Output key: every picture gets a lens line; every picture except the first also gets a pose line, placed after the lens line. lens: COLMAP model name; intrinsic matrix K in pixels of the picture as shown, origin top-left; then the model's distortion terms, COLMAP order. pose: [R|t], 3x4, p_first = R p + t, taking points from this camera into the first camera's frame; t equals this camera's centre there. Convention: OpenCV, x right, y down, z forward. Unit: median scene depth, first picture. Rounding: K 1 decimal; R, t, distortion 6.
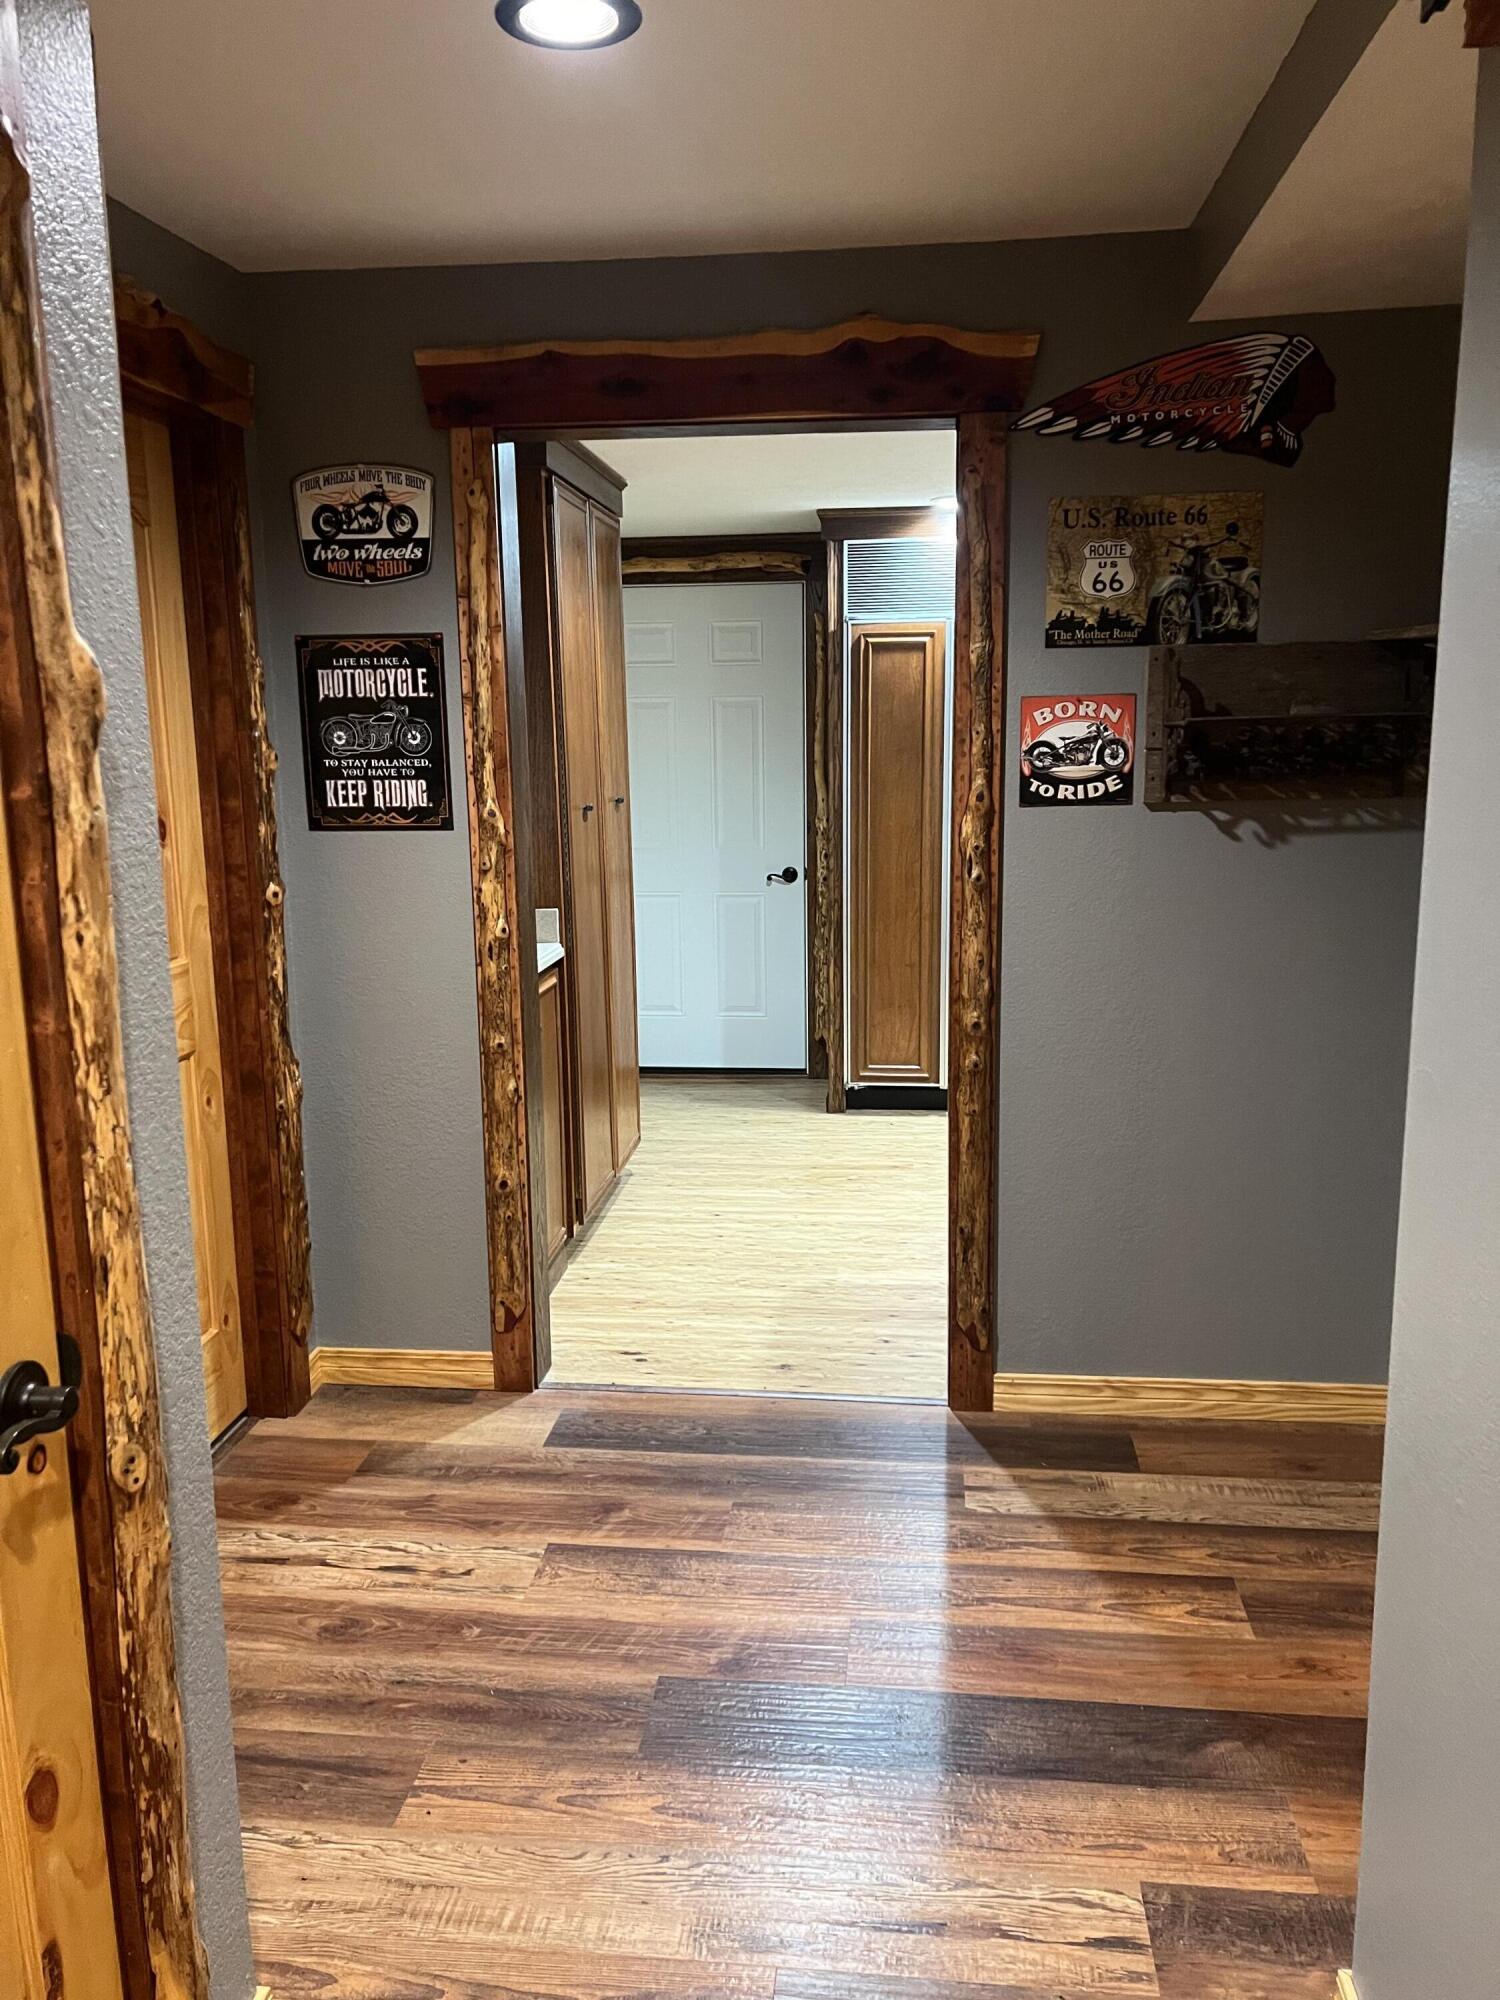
lens RADIAL K [[1492.8, 0, 748.2], [0, 1492.8, 1000.9], [0, 0, 1]] dist [0.057938, -0.076550]
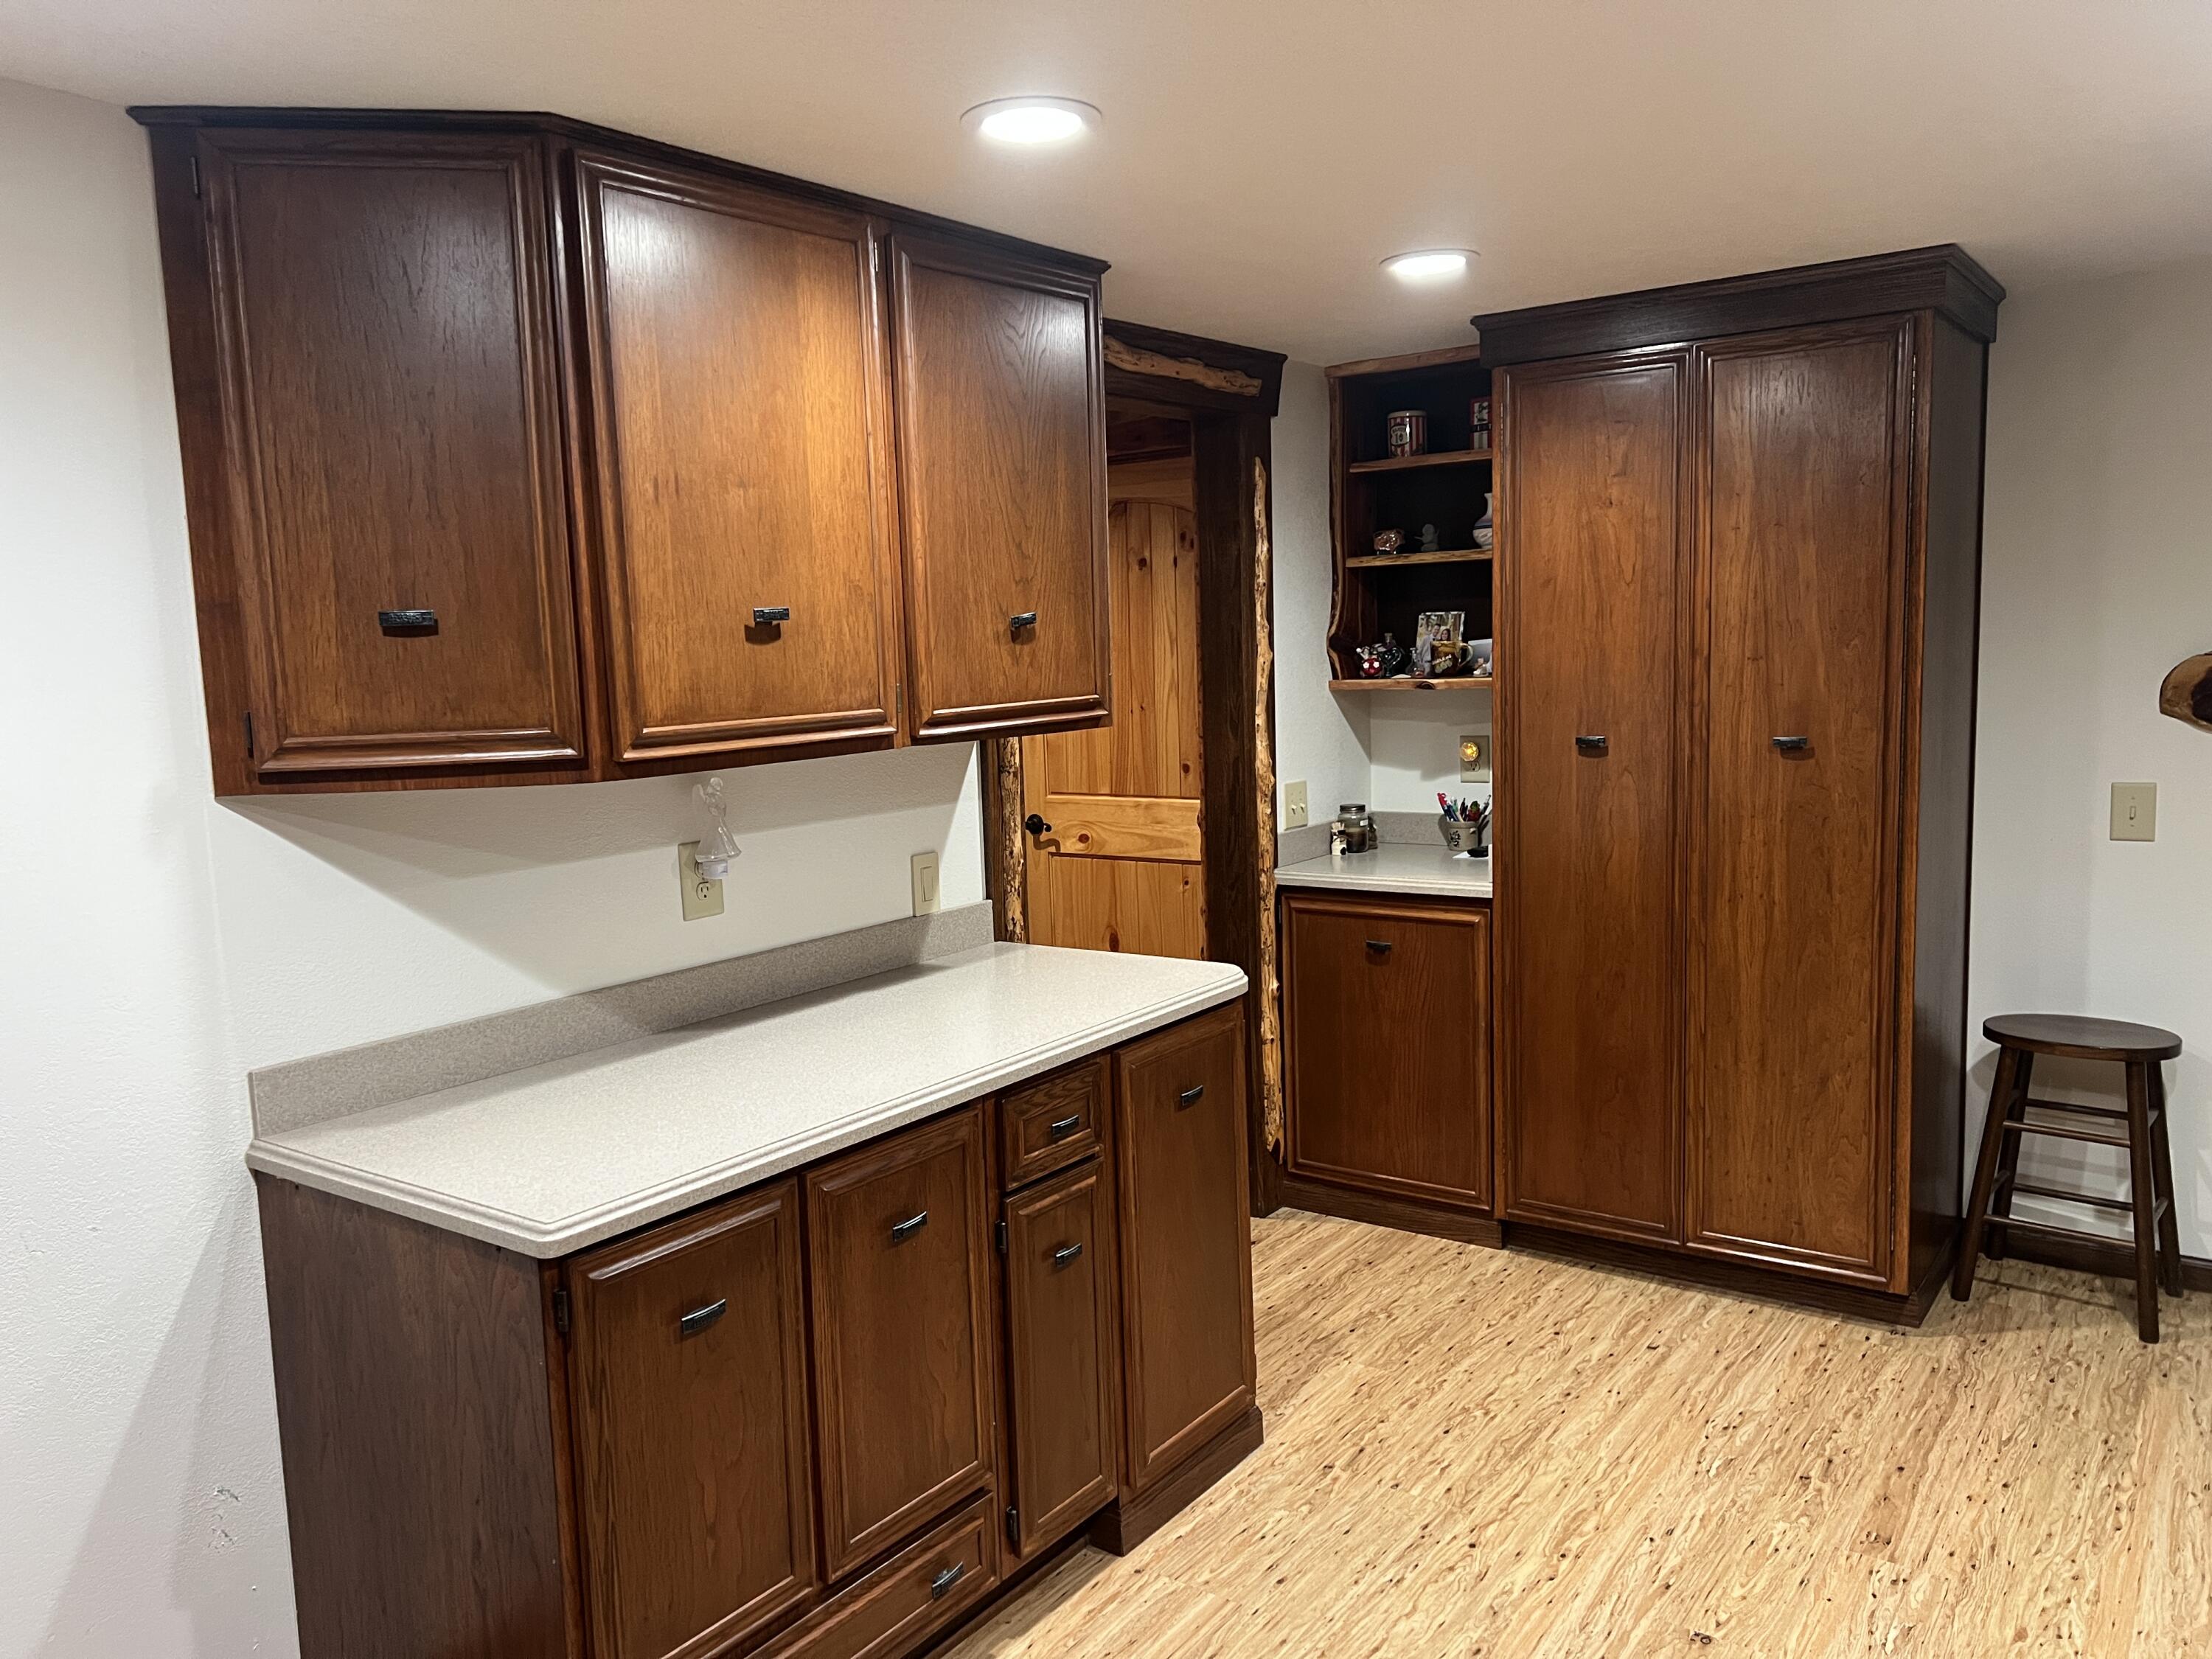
lens RADIAL K [[1651.1, 0, 1090.2], [0, 1651.1, 834.7], [0, 0, 1]] dist [0.057938, -0.076550]
pose [[-0.499503, 0.129073, -0.856643, 0.713137], [-0.118710, 0.969313, 0.215268, -0.212408], [0.858140, 0.209219, -0.468852, 1.063981]]
